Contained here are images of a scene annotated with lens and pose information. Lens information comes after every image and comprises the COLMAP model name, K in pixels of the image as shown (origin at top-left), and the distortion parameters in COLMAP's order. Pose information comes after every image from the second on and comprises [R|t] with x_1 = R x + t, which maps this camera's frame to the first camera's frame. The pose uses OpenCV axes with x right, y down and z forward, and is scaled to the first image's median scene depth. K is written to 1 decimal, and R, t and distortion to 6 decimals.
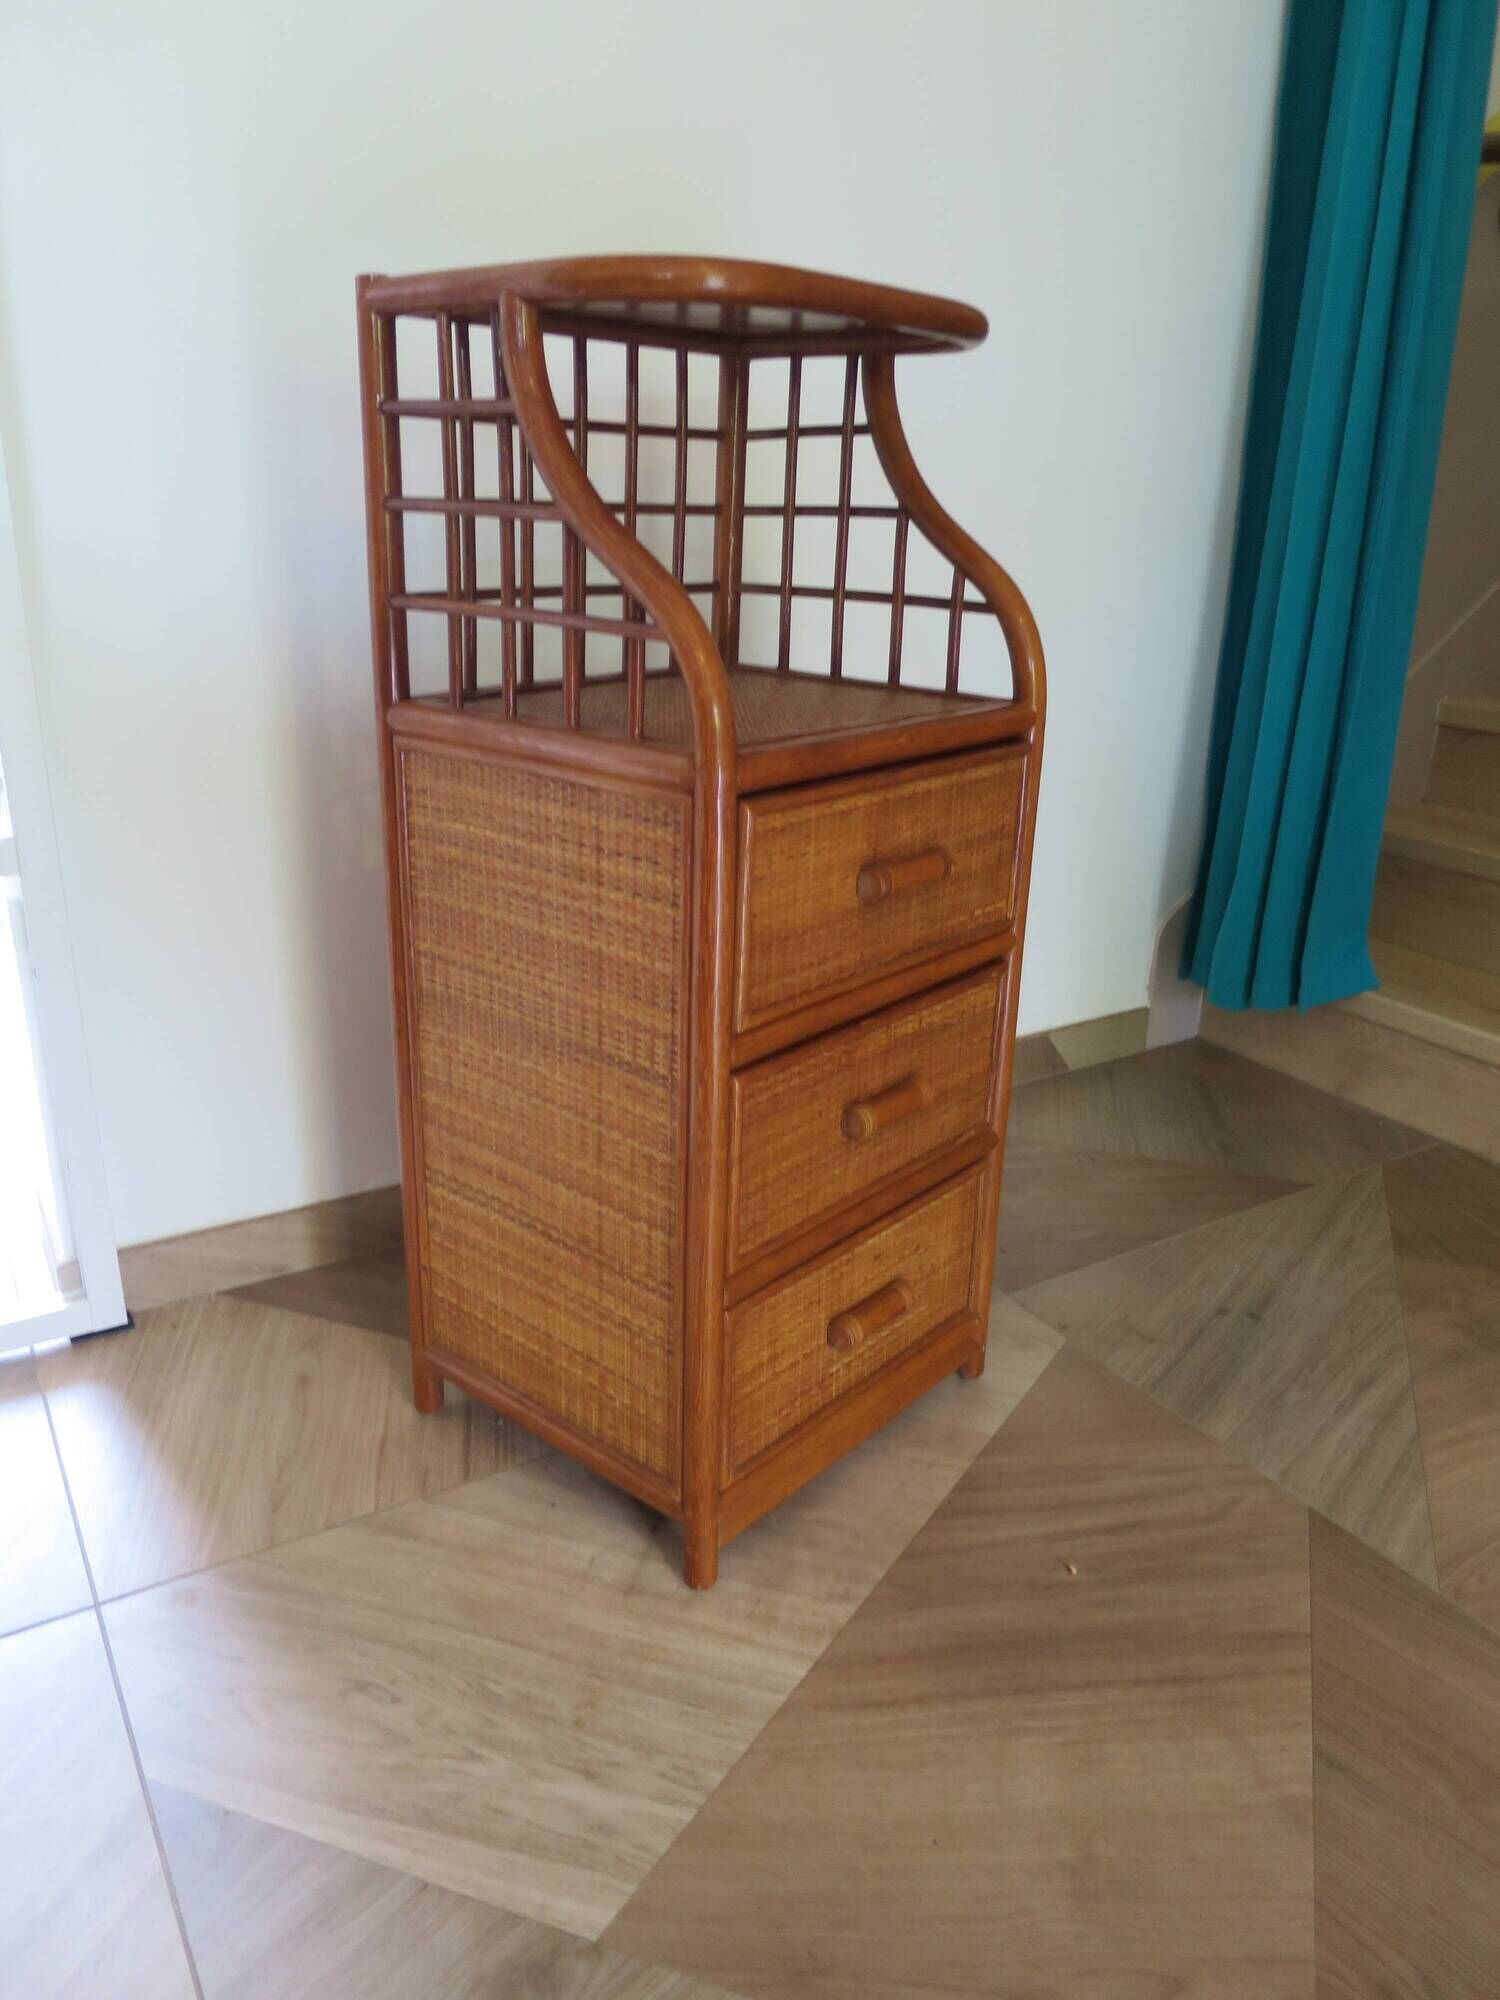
lens RADIAL K [[1443.4, 0, 752.8], [0, 1443.4, 1003.2], [0, 0, 1]] dist [-0.045992, 0.003053]
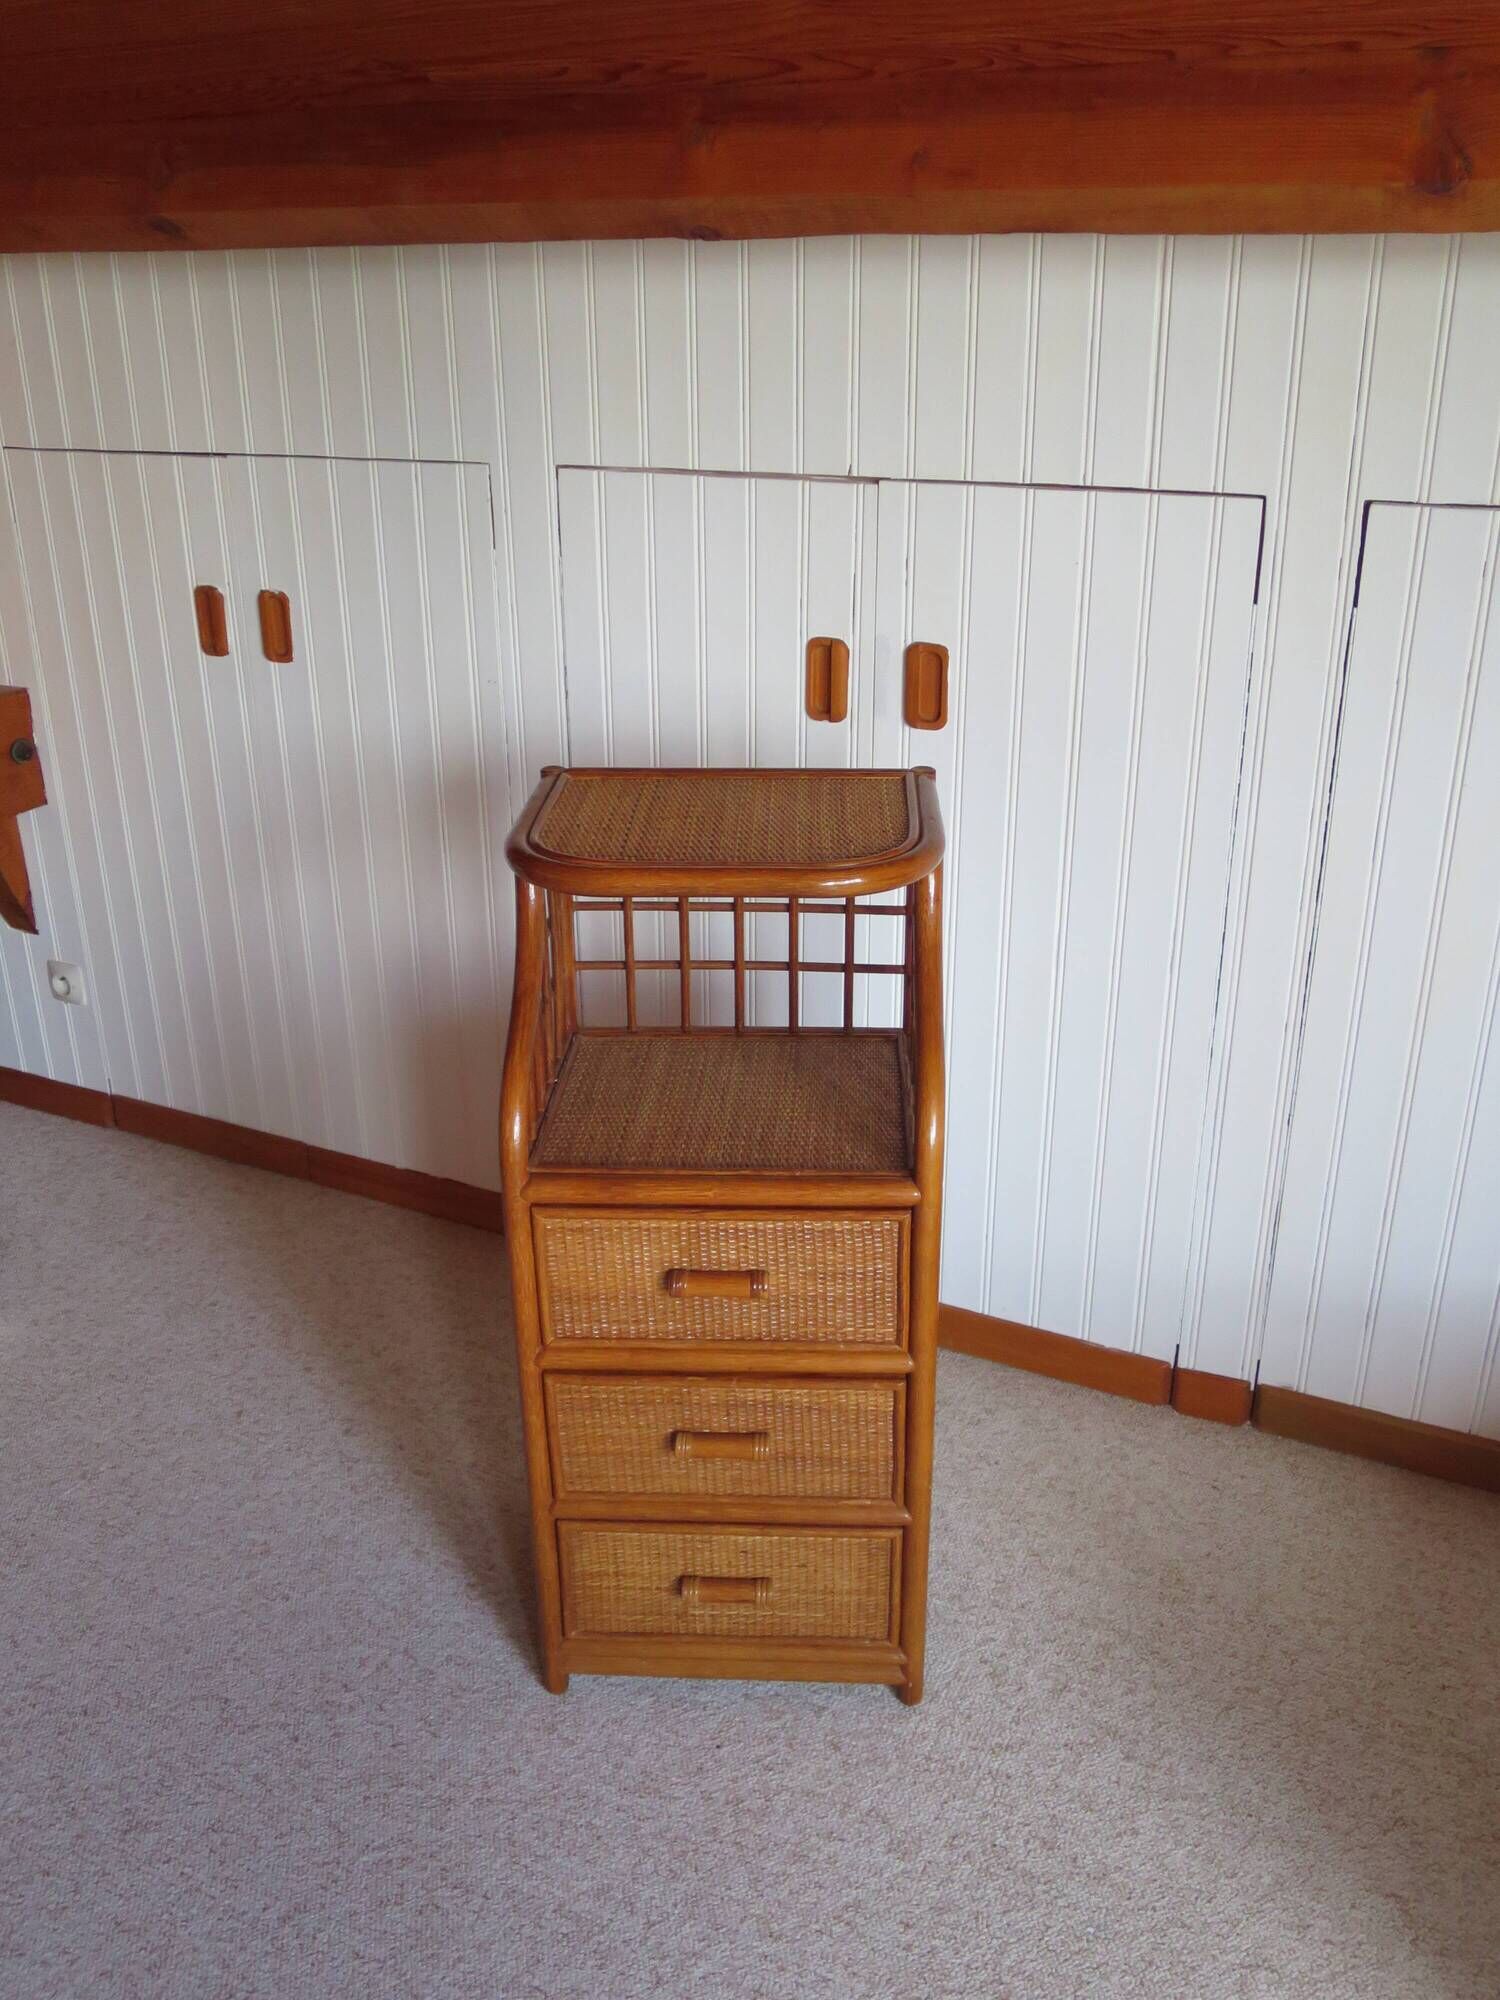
lens RADIAL K [[1715.8, 0, 752.0], [0, 1715.8, 997.9], [0, 0, 1]] dist [-0.054328, 0.031685]
pose [[0.611819, 0.282805, -0.738715, 1.119313], [-0.237861, 0.956455, 0.169162, -0.570363], [0.754387, 0.072215, 0.652446, 0.011420]]
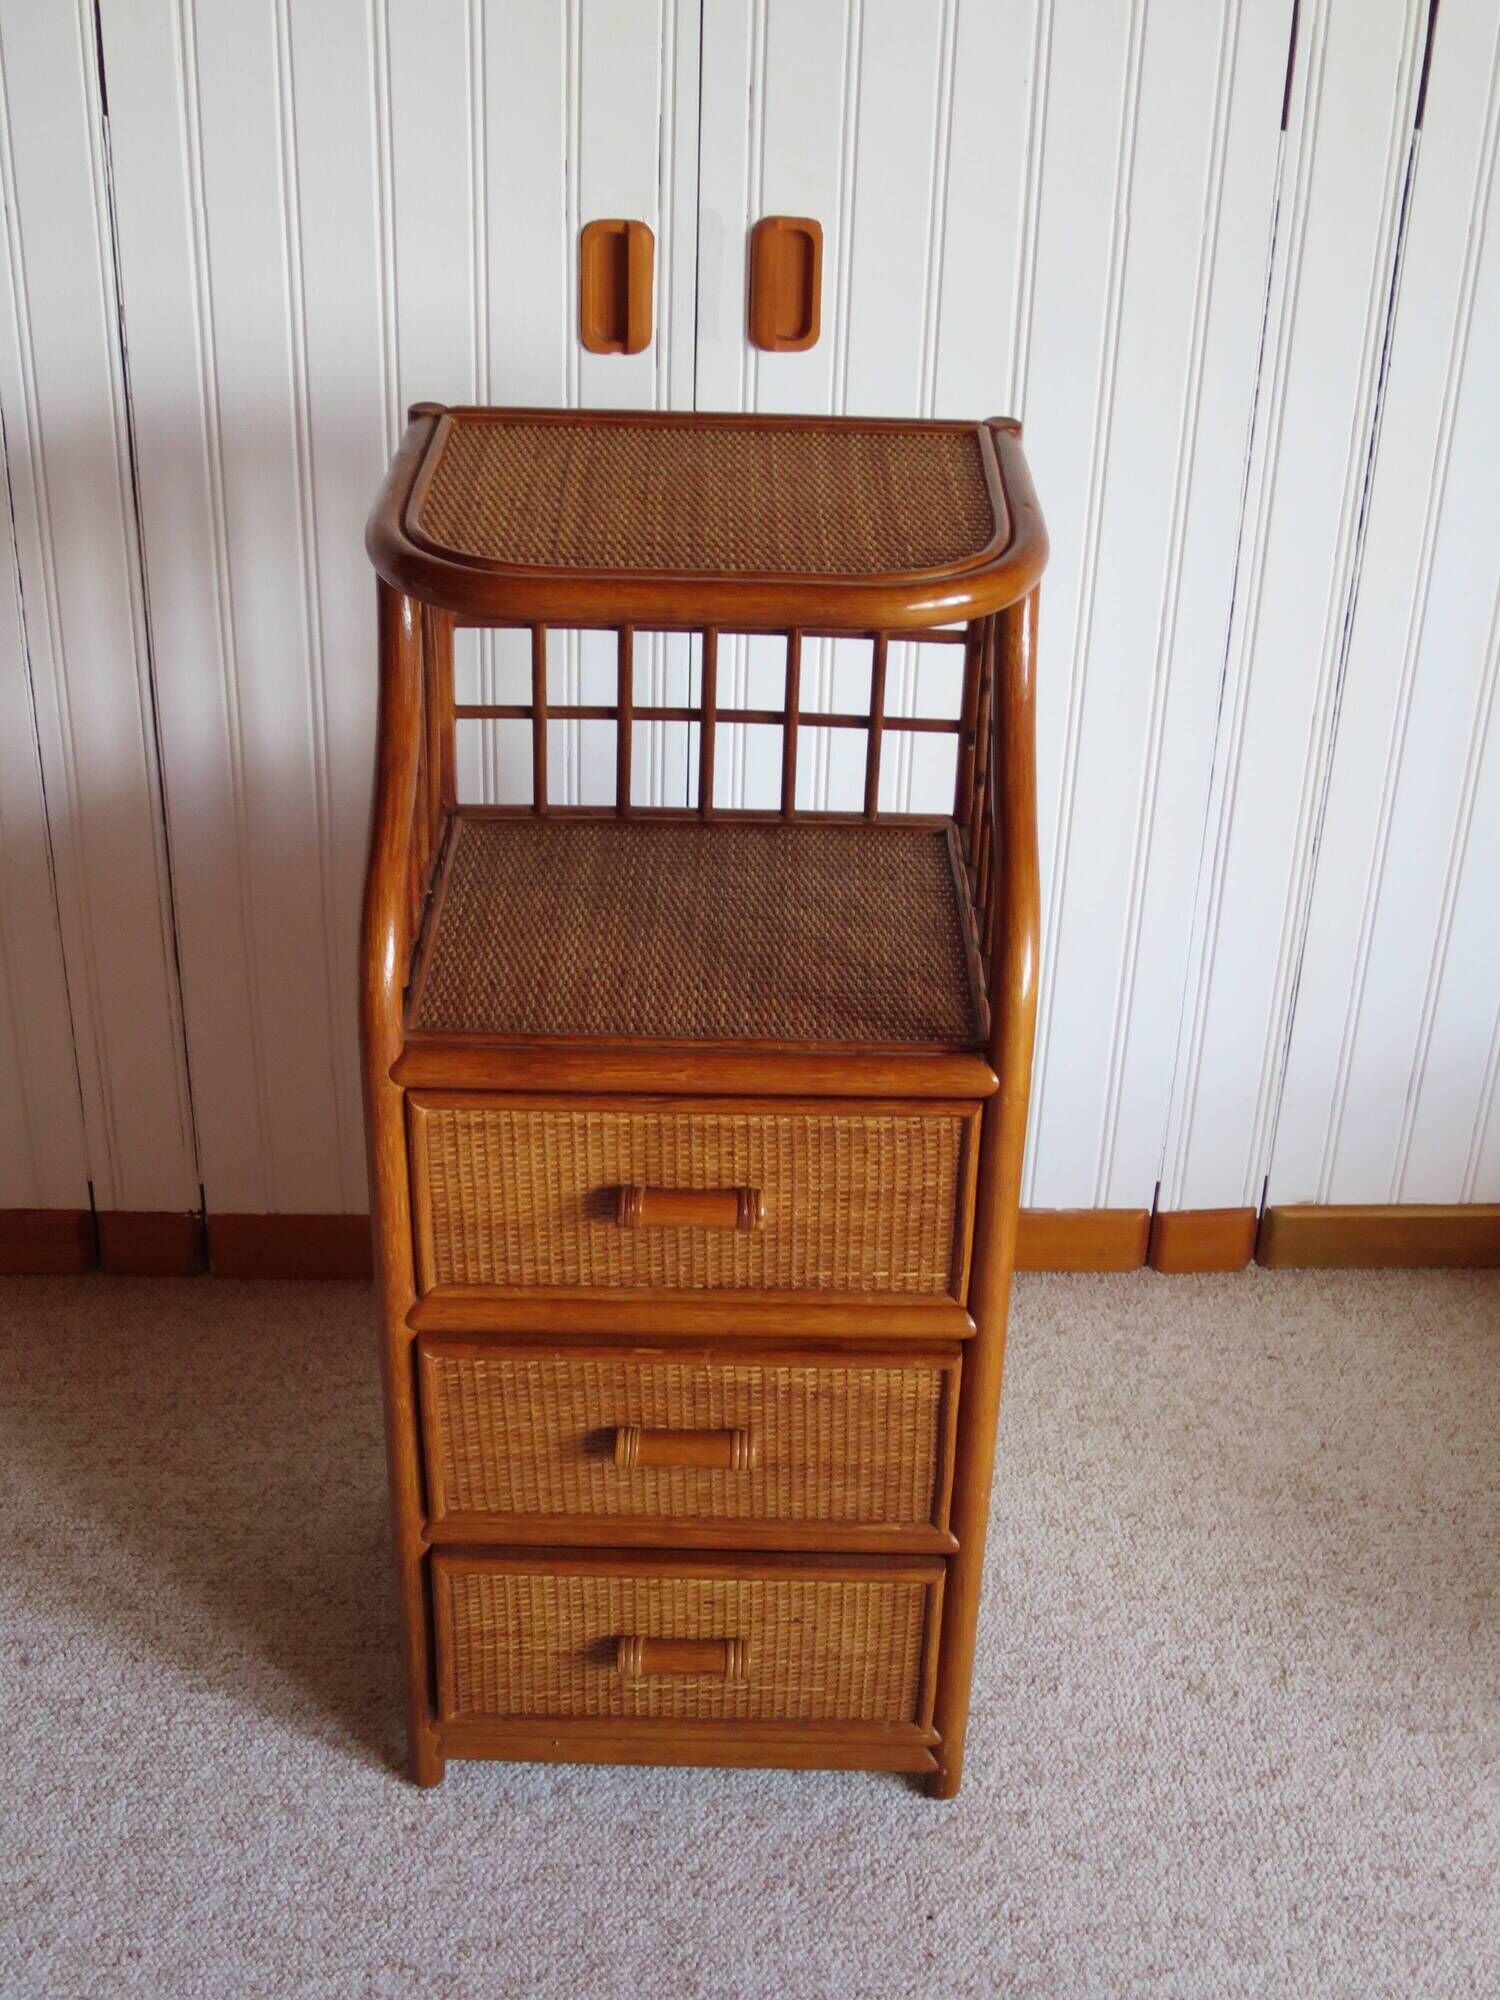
lens RADIAL K [[2546.9, 0, 750.0], [0, 2546.9, 1000.0], [0, 0, 1]] dist [-0.117615, 0.040760]
pose [[0.915009, 0.199411, -0.350706, 0.456278], [-0.135203, 0.970601, 0.199133, -0.487374], [0.380105, -0.134792, 0.915069, -0.342865]]
